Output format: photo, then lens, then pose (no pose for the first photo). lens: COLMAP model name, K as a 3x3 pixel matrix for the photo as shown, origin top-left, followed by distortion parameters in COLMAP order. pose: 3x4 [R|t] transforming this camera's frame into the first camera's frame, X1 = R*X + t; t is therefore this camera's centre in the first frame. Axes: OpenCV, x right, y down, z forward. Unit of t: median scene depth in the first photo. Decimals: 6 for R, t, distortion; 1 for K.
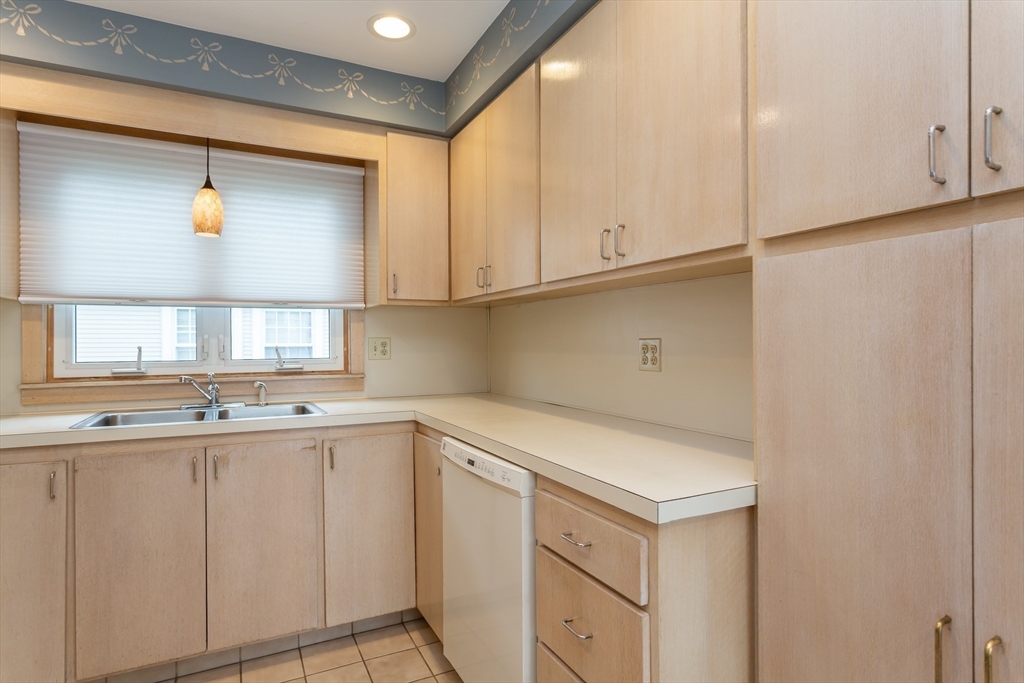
lens RADIAL K [[556.0, 0, 509.5], [0, 556.0, 343.6], [0, 0, 1]] dist [0.000370, 0.000980]
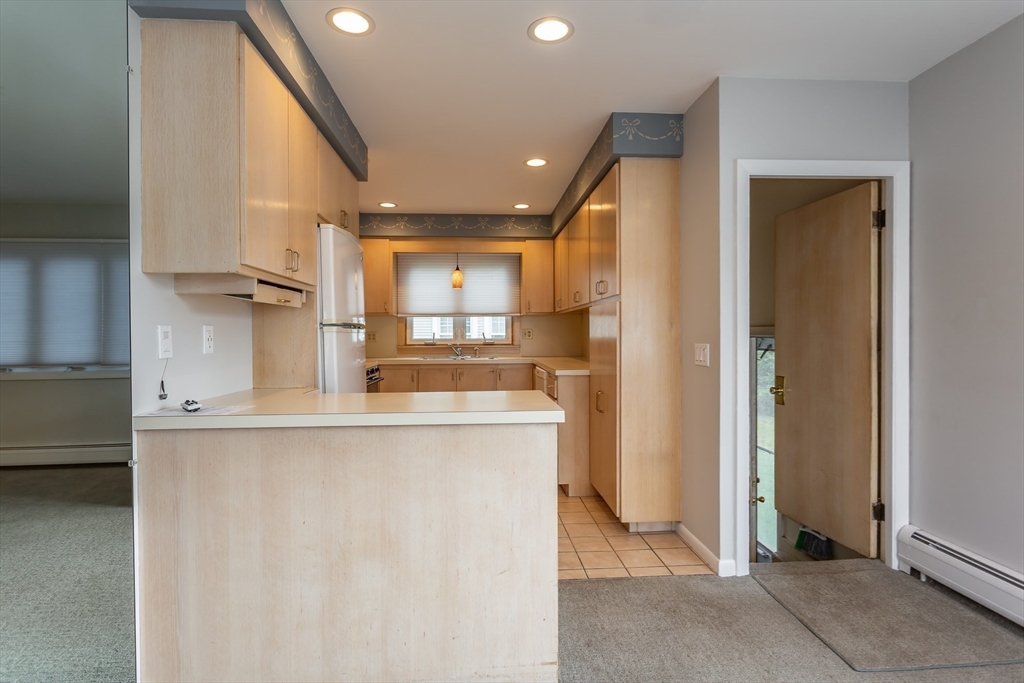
lens RADIAL K [[517.0, 0, 513.0], [0, 517.0, 340.0], [0, 0, 1]] dist [-0.007166, 0.003124]
pose [[0.924107, 0.004782, -0.382104, 0.584190], [-0.000458, 0.999935, 0.011407, 0.010915], [0.382133, -0.010366, 0.924049, -1.064829]]
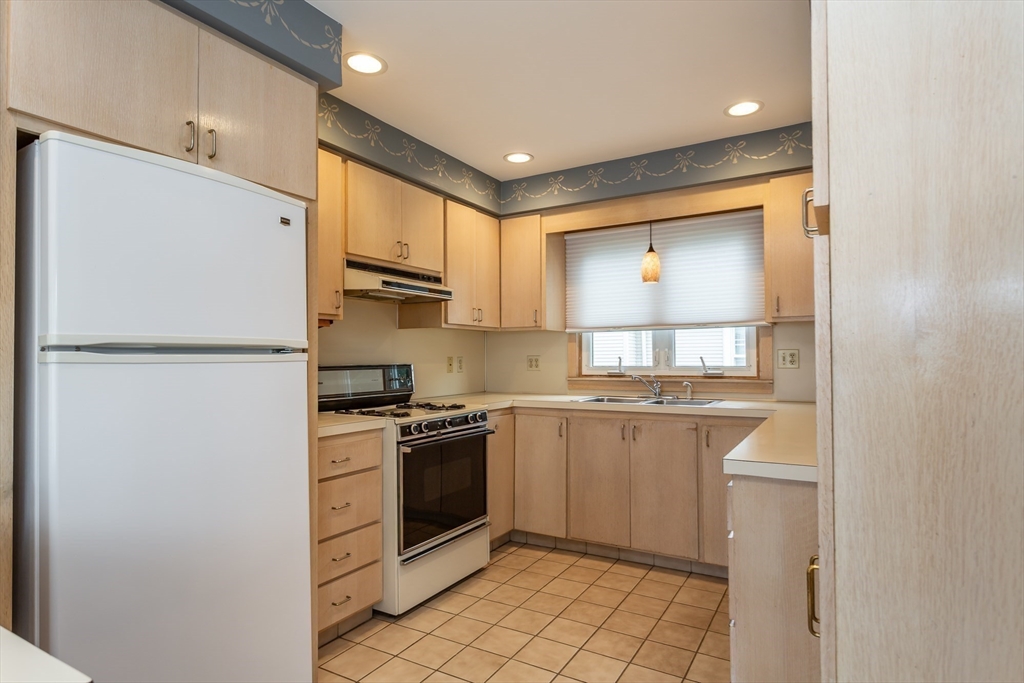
lens RADIAL K [[556.0, 0, 515.2], [0, 556.0, 345.3], [0, 0, 1]] dist [0.000370, 0.000980]
pose [[0.543969, -0.016922, -0.838935, 0.511537], [0.002785, 0.999828, -0.018362, 0.000540], [0.839101, 0.007652, 0.543922, -0.123154]]
